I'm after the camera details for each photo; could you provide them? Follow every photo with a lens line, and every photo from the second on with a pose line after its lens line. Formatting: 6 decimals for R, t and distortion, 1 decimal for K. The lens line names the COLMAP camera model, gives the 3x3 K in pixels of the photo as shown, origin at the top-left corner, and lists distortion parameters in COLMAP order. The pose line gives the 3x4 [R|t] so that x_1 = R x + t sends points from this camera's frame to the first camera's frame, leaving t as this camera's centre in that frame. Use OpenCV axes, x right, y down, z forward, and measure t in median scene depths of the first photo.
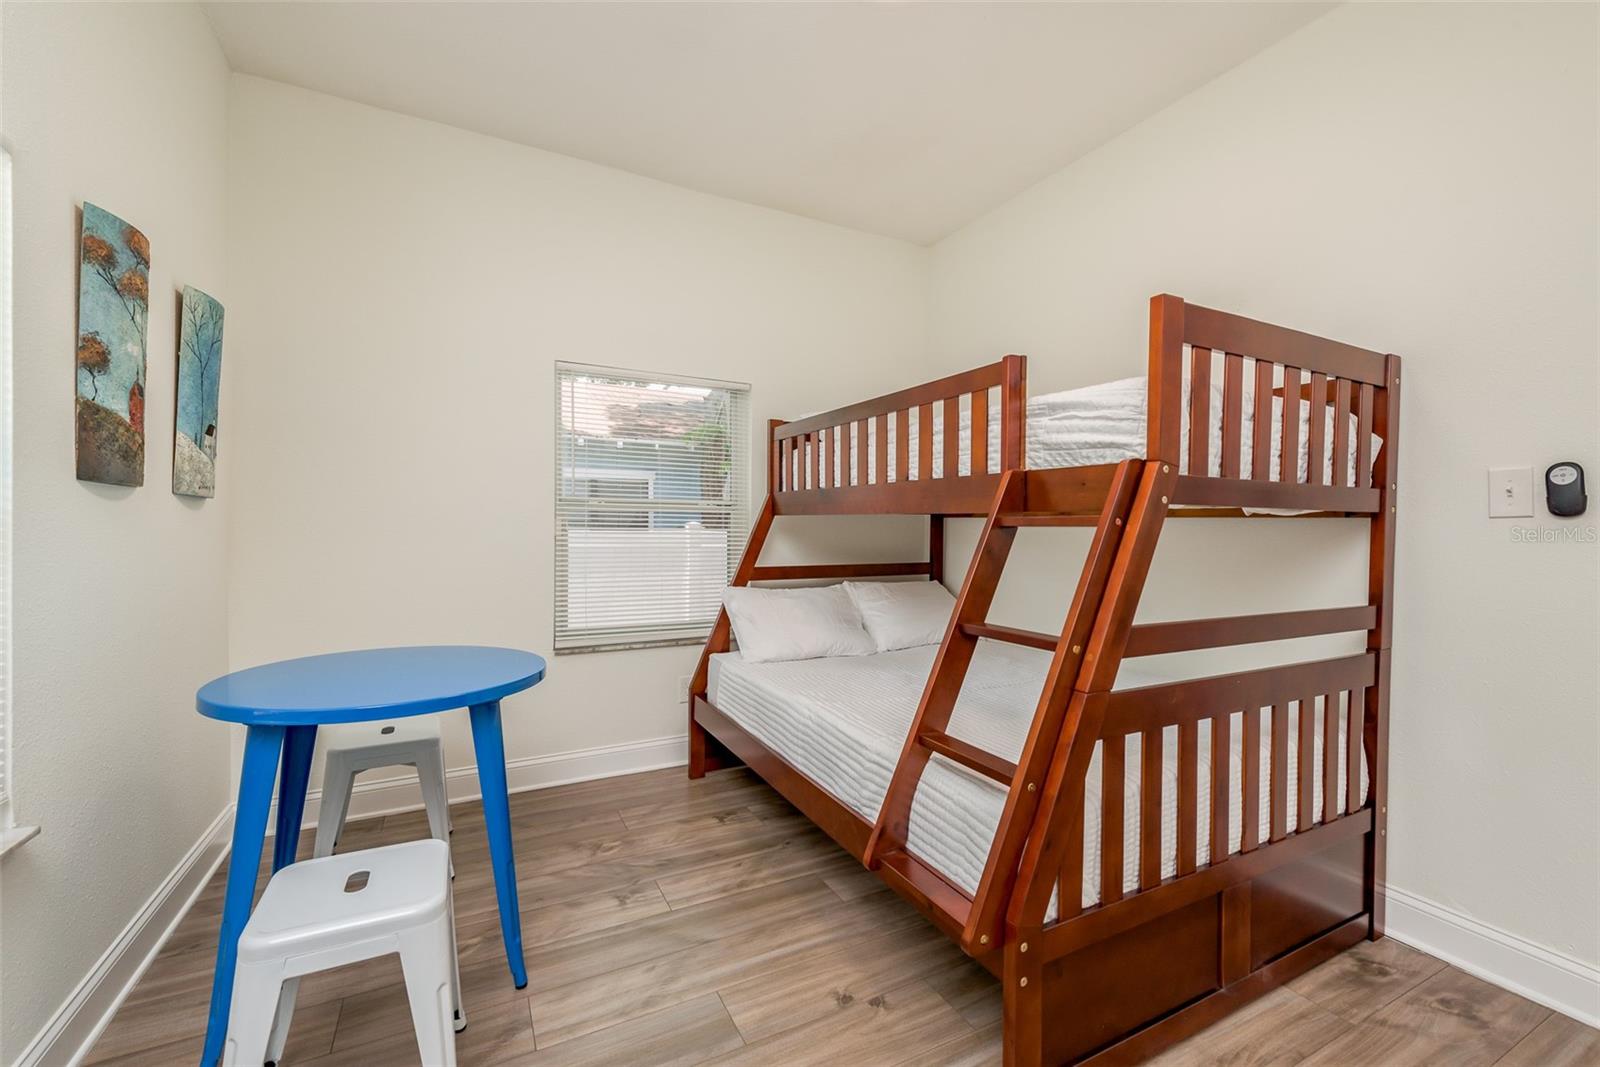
lens RADIAL K [[660.9, 0, 801.4], [0, 660.9, 528.4], [0, 0, 1]] dist [0.001442, -0.000231]
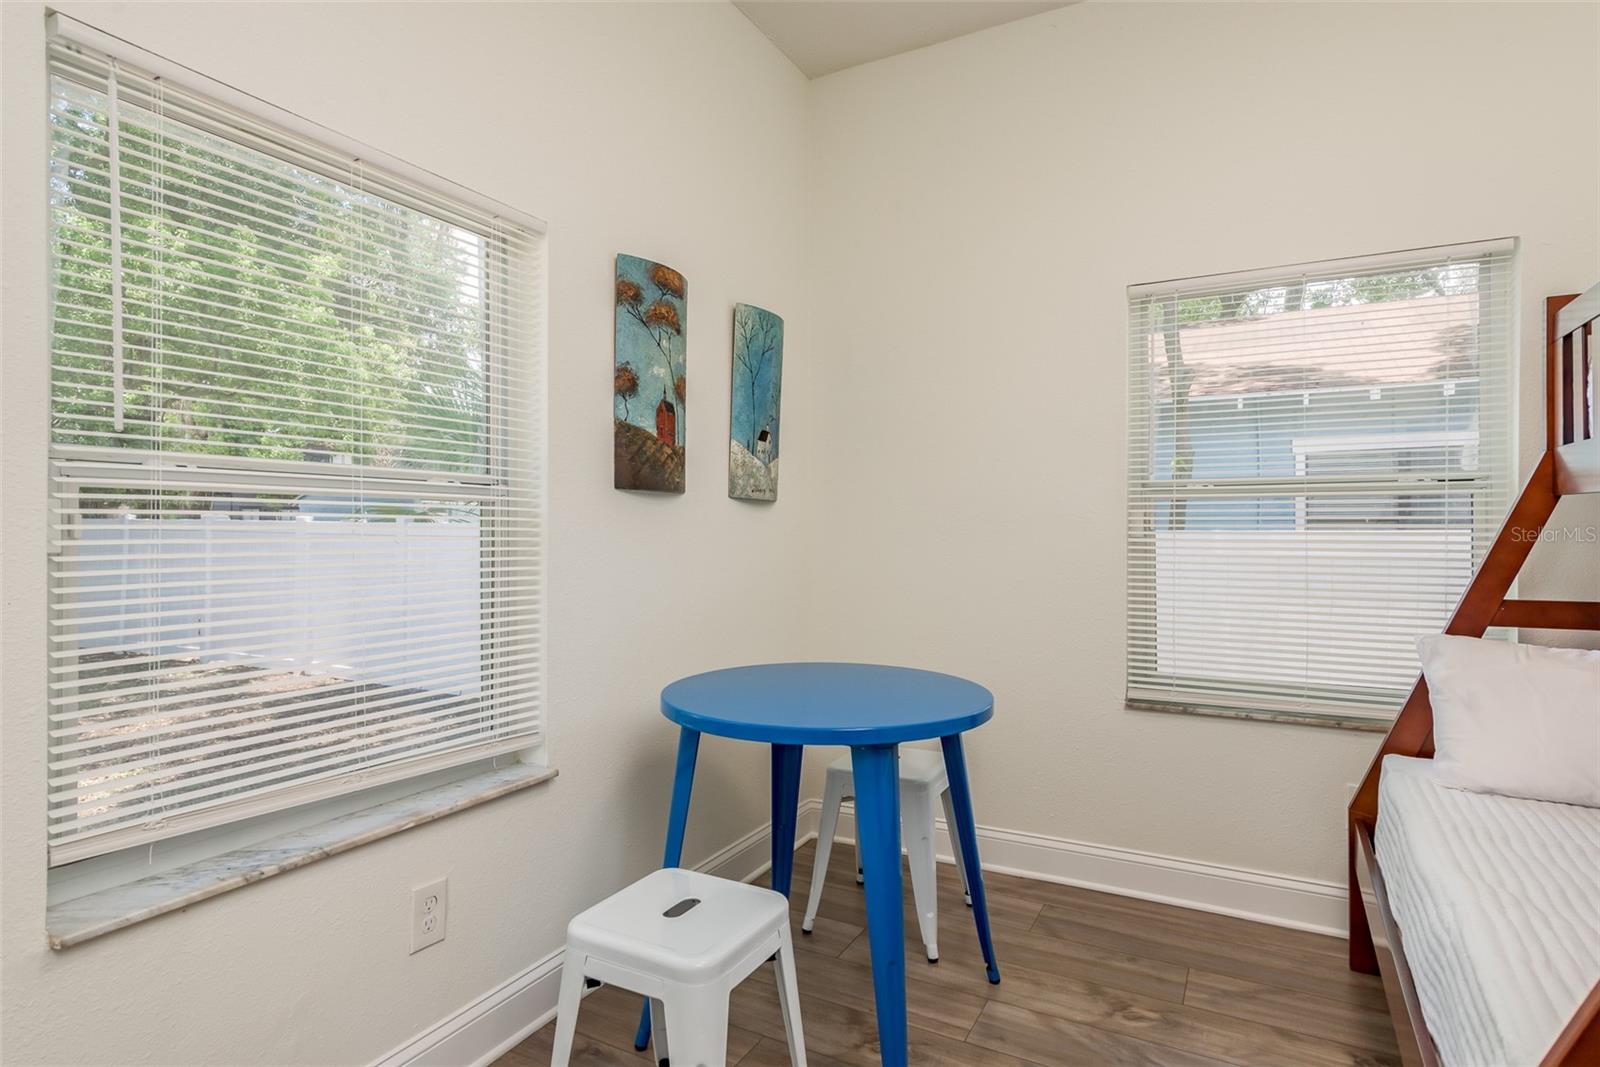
lens RADIAL K [[852.7, 0, 795.9], [0, 852.7, 533.7], [0, 0, 1]] dist [0.003137, -0.000709]
pose [[0.552665, -0.004080, -0.833394, 0.259382], [0.007198, 0.999974, -0.000122, 0.007018], [0.833373, -0.005932, 0.552680, 0.298200]]
